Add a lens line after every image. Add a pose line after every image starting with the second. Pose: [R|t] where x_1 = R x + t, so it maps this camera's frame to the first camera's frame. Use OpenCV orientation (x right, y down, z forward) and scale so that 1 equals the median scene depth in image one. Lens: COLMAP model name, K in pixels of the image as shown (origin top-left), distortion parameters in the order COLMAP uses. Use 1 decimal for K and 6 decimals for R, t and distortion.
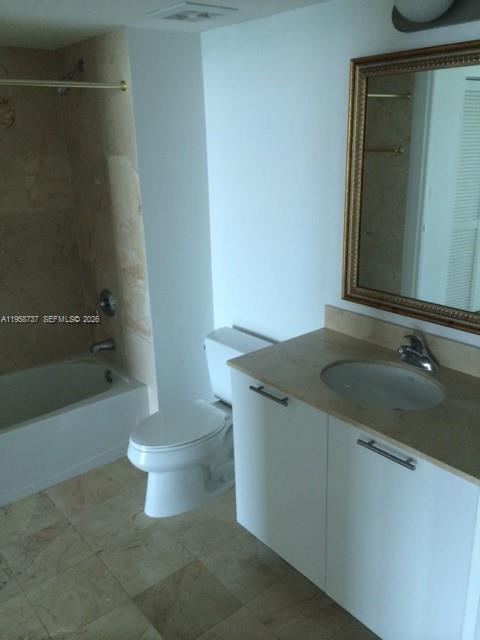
lens RADIAL K [[549.3, 0, 240.9], [0, 549.3, 319.5], [0, 0, 1]] dist [0.095445, -0.139843]
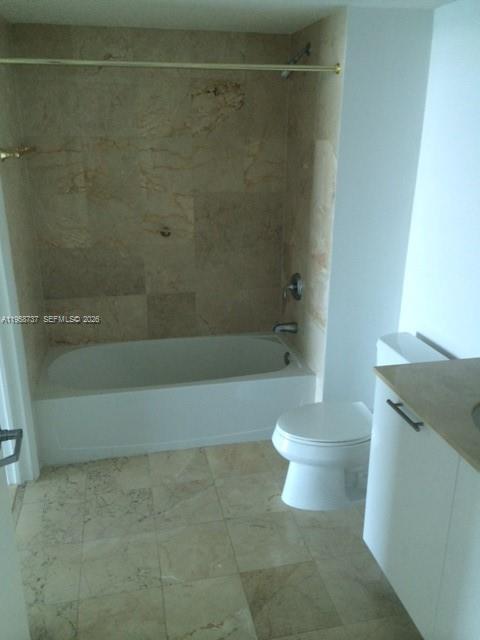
lens RADIAL K [[549.3, 0, 240.9], [0, 549.3, 319.5], [0, 0, 1]] dist [0.095445, -0.139843]
pose [[0.885364, 0.180283, -0.428518, 0.125576], [-0.170483, 0.983439, 0.061509, -0.017430], [0.432510, 0.018597, 0.901437, 0.053403]]
